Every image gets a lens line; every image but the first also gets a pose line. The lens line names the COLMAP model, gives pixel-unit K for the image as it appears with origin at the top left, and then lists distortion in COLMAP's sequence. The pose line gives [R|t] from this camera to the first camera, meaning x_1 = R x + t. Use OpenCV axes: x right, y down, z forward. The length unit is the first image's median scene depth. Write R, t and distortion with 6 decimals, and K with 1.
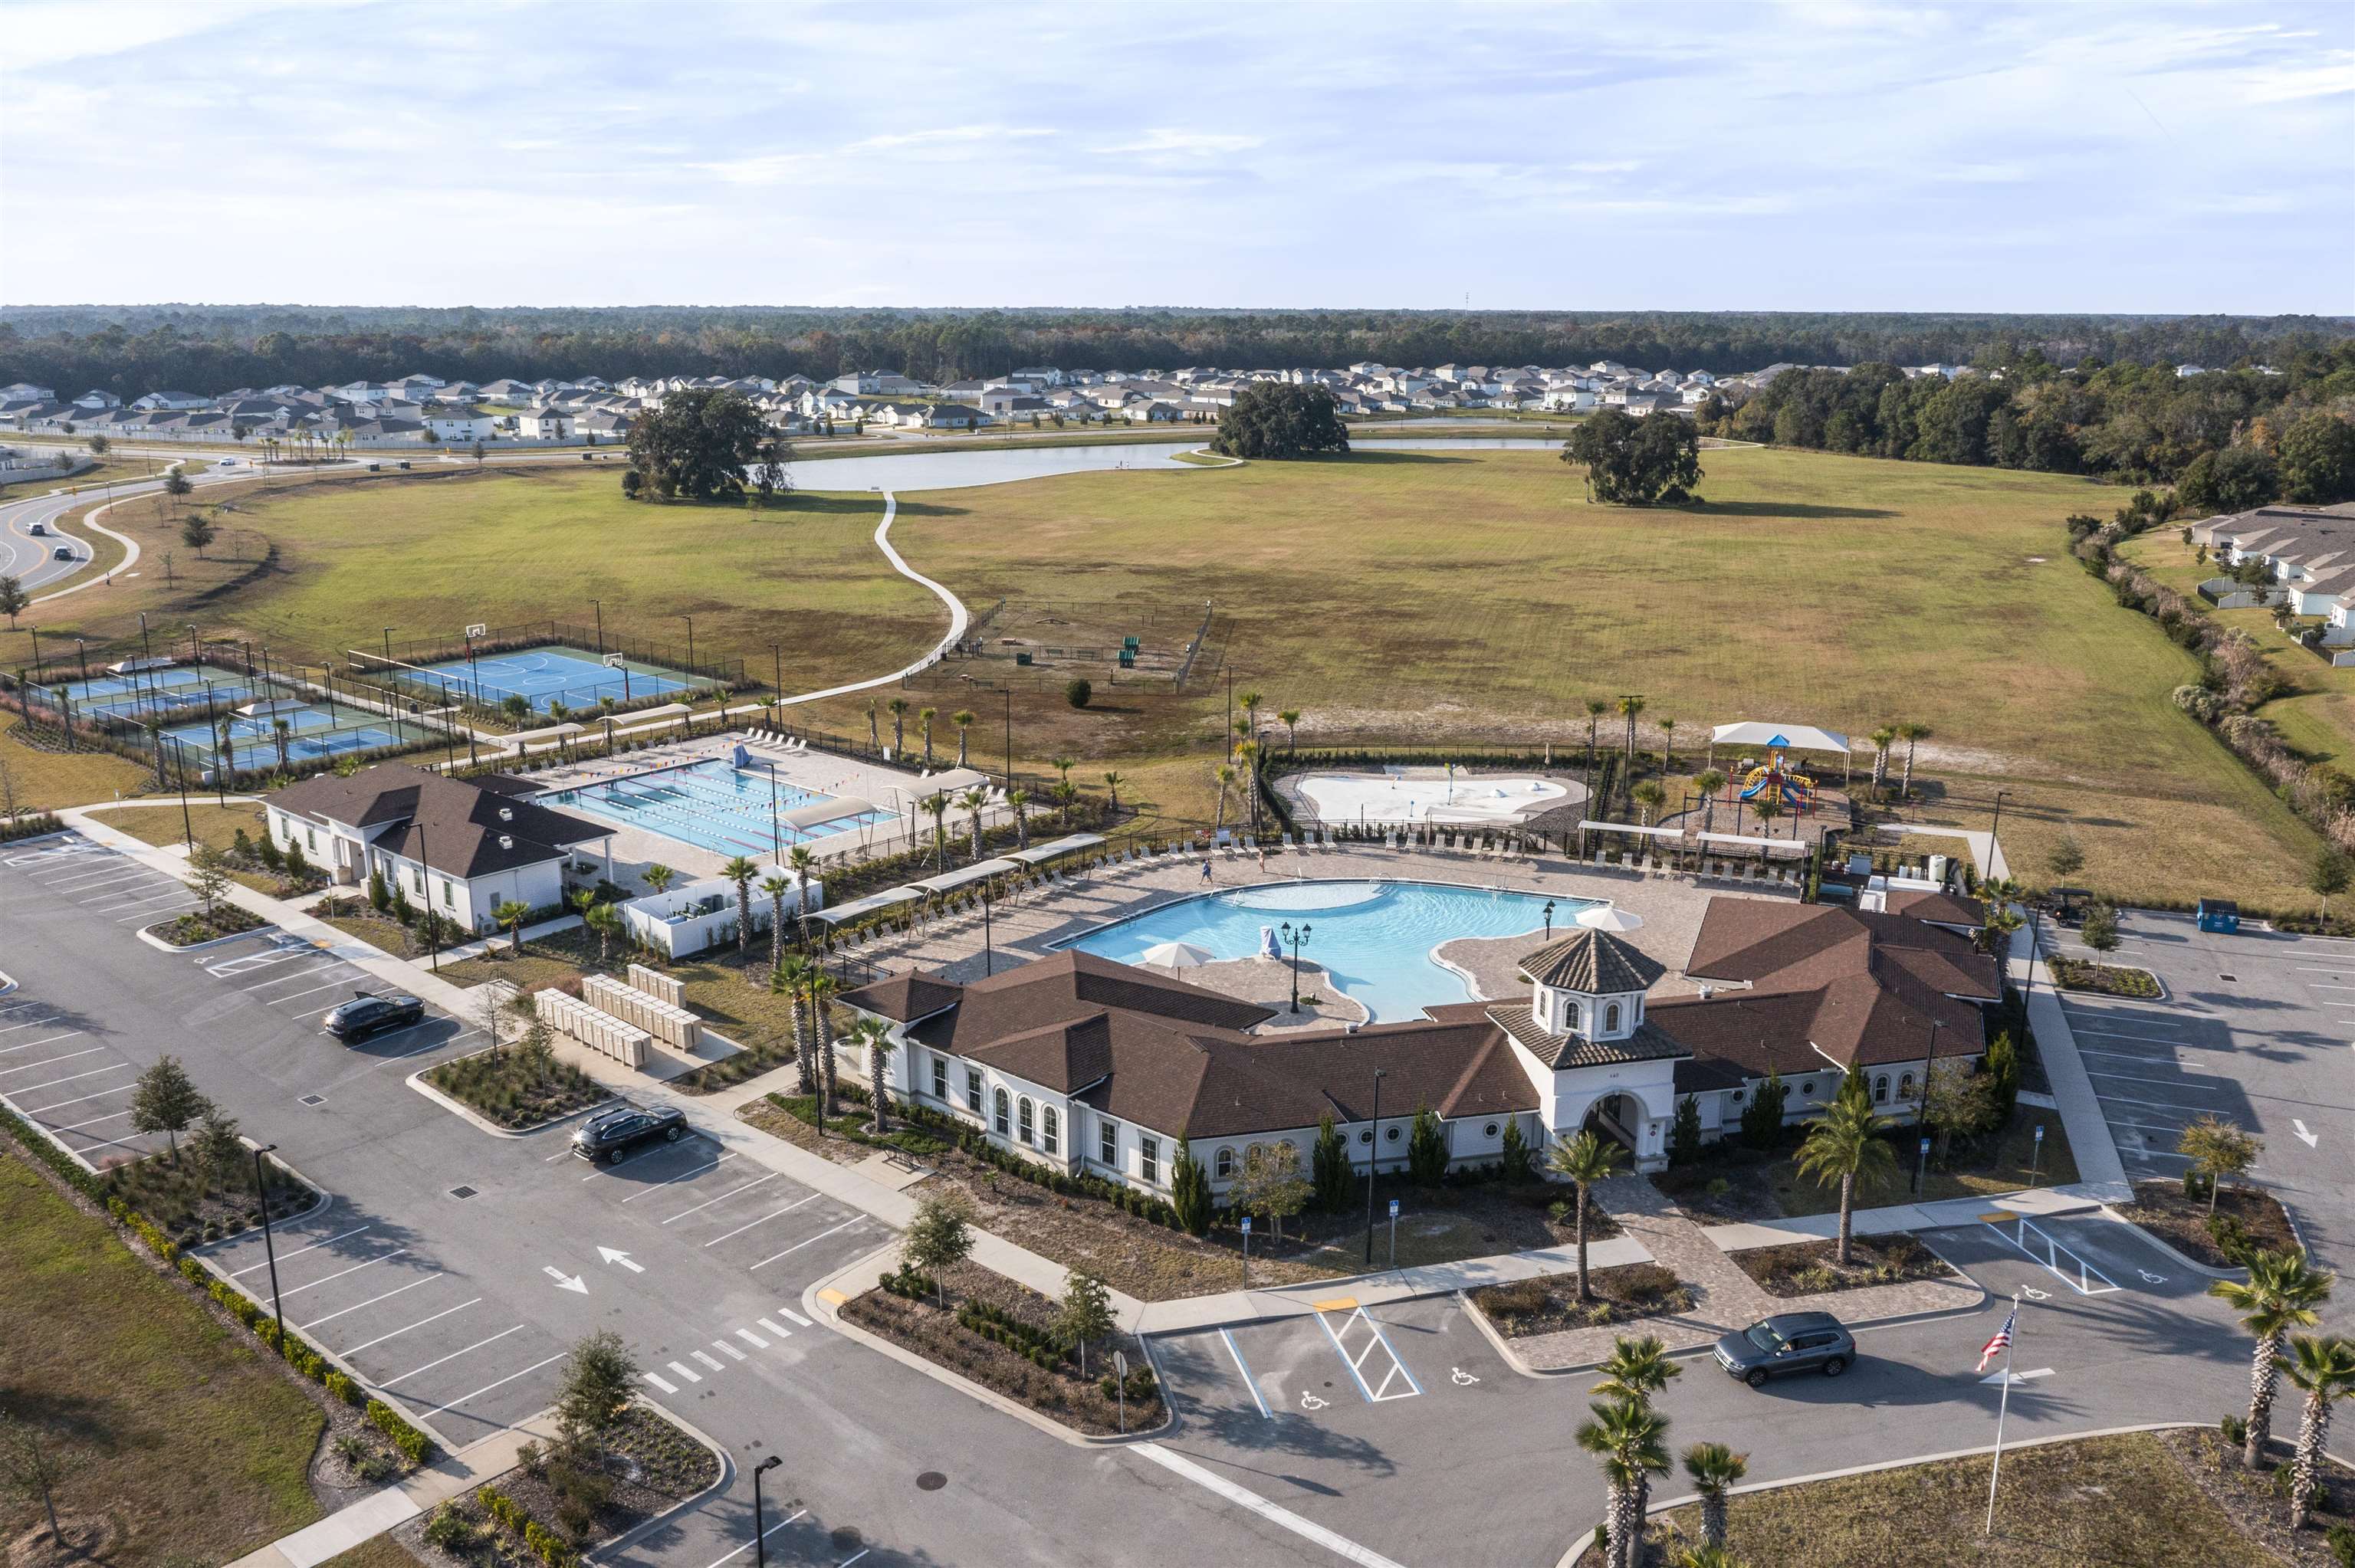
lens RADIAL K [[1870.9, 0, 1177.5], [0, 1870.9, 784.0], [0, 0, 1]] dist [-0.019903, 0.009358]
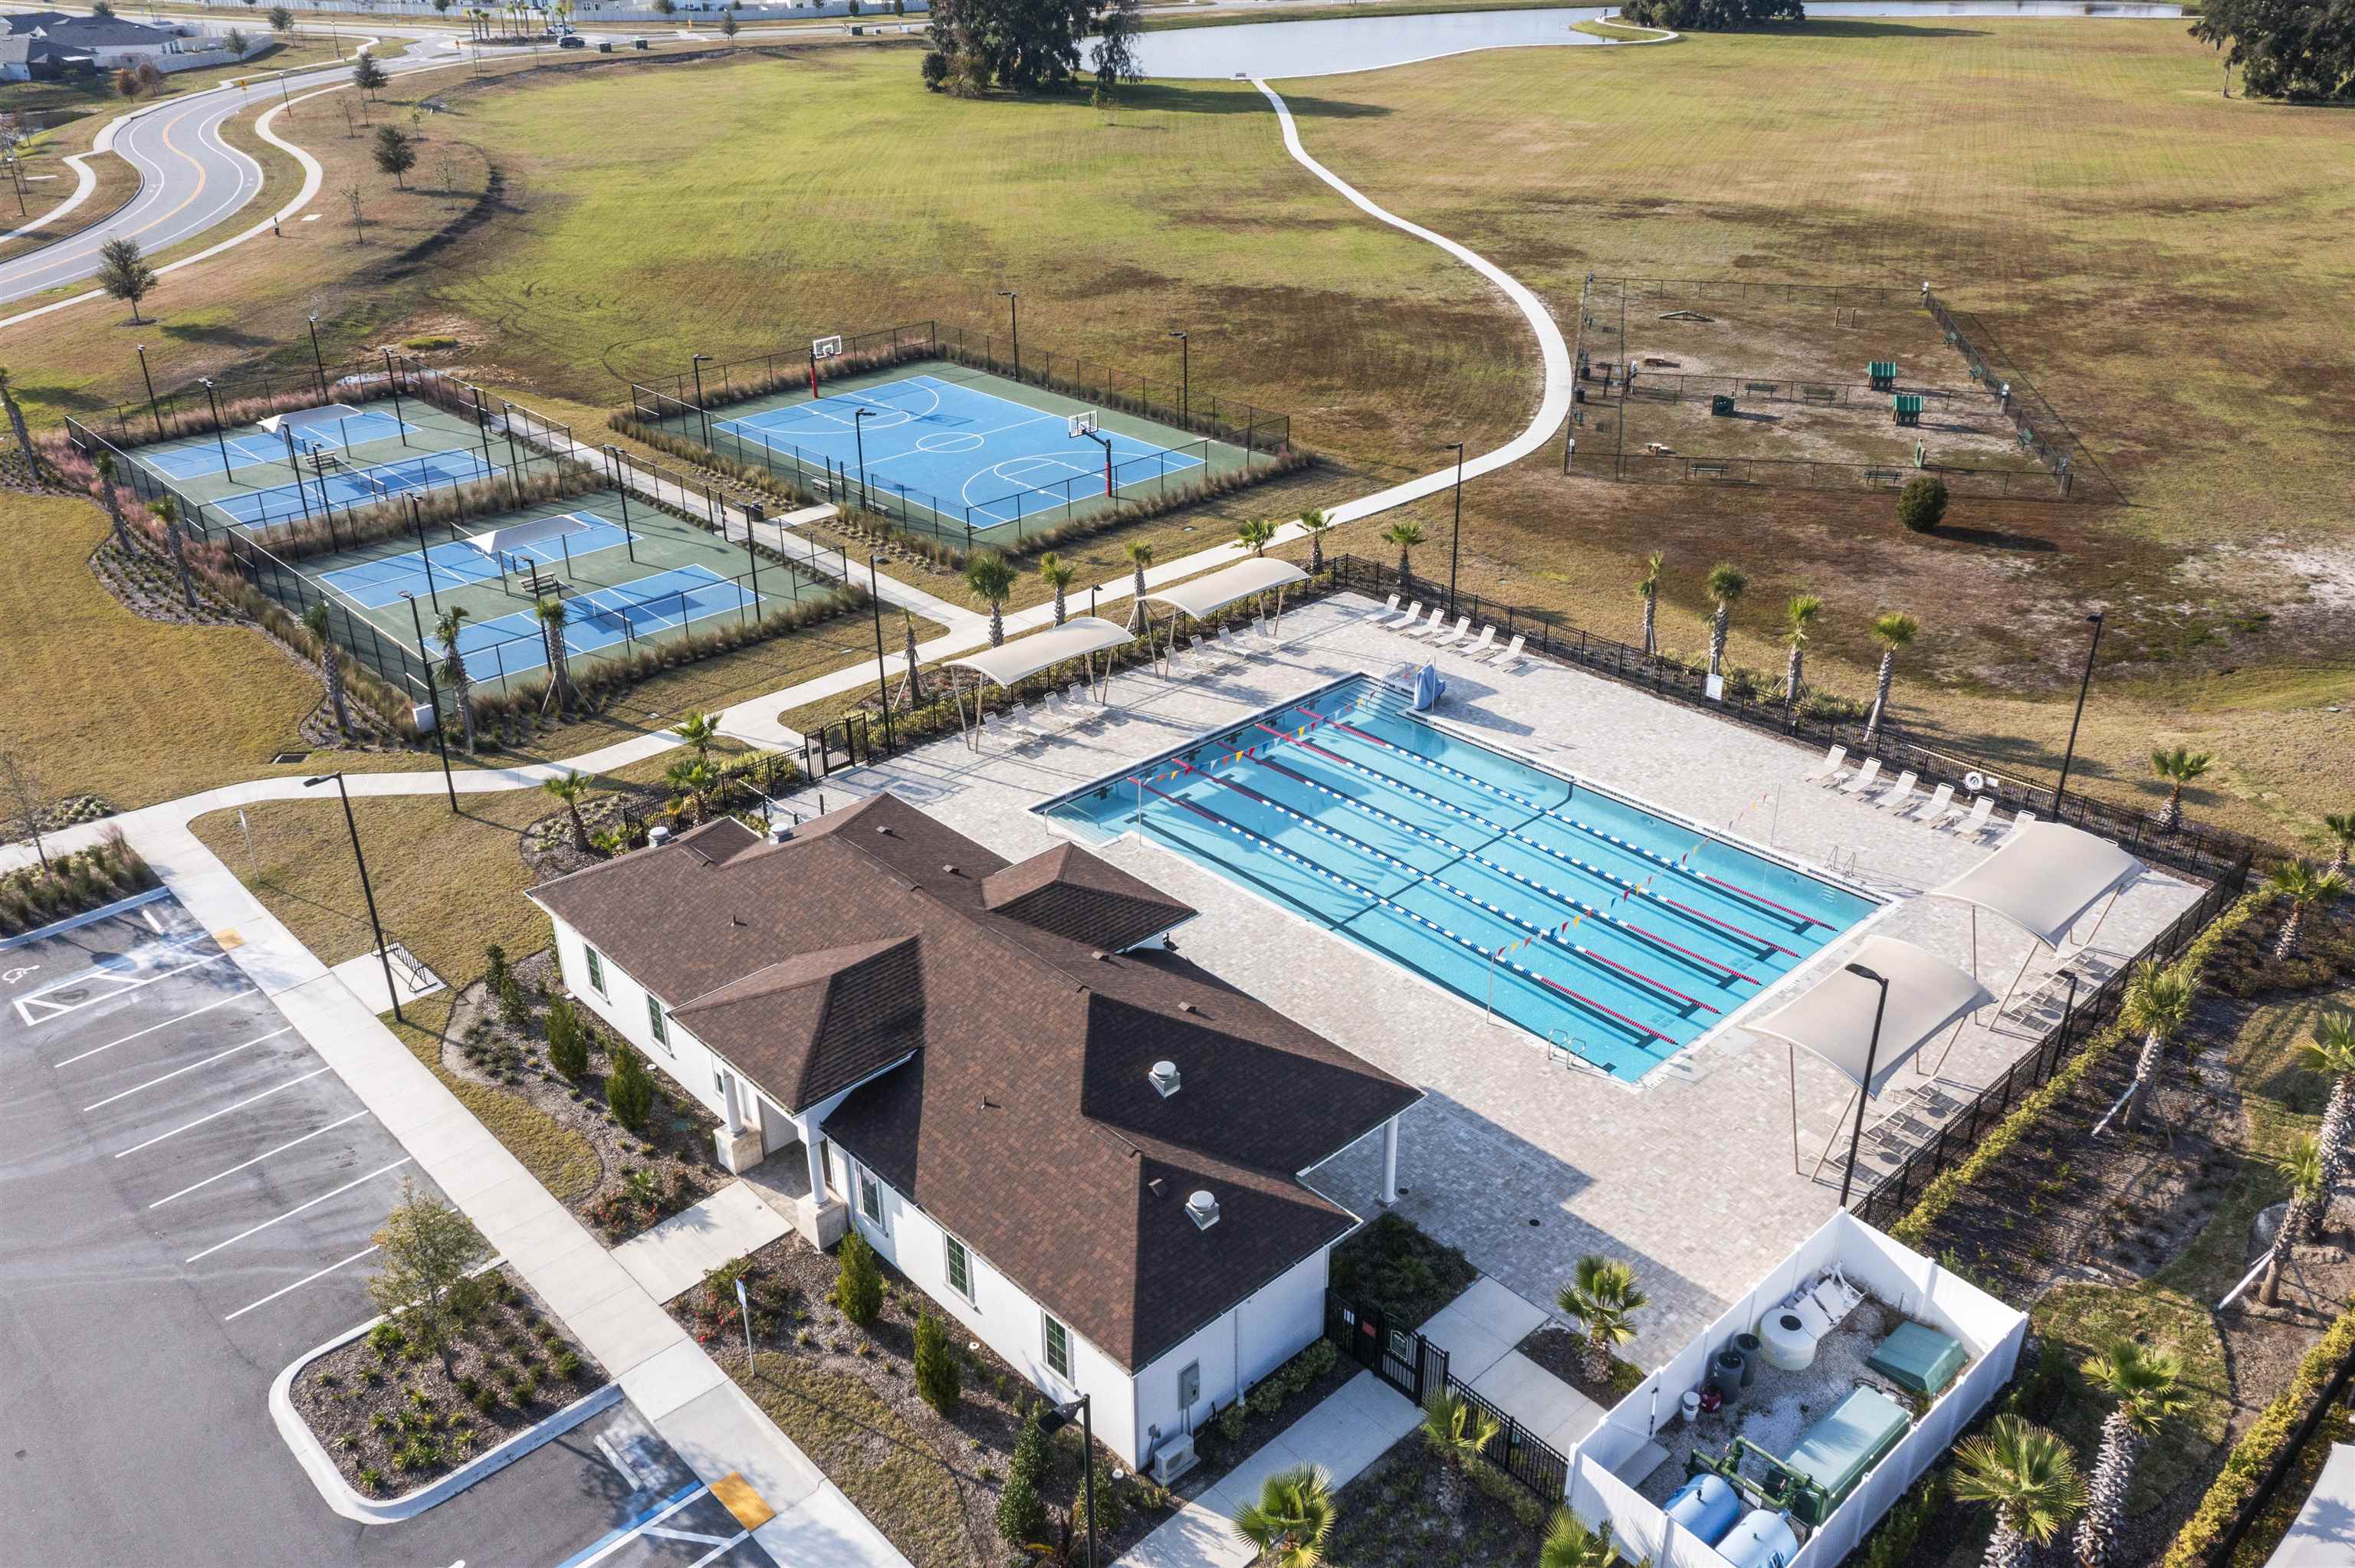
lens RADIAL K [[1850.8, 0, 1177.5], [0, 1850.8, 784.0], [0, 0, 1]] dist [-0.010747, -0.002128]
pose [[0.994132, 0.036597, -0.101798, -0.253715], [-0.013660, 0.975973, 0.217465, -0.099182], [0.107311, -0.214798, 0.970745, 0.508824]]
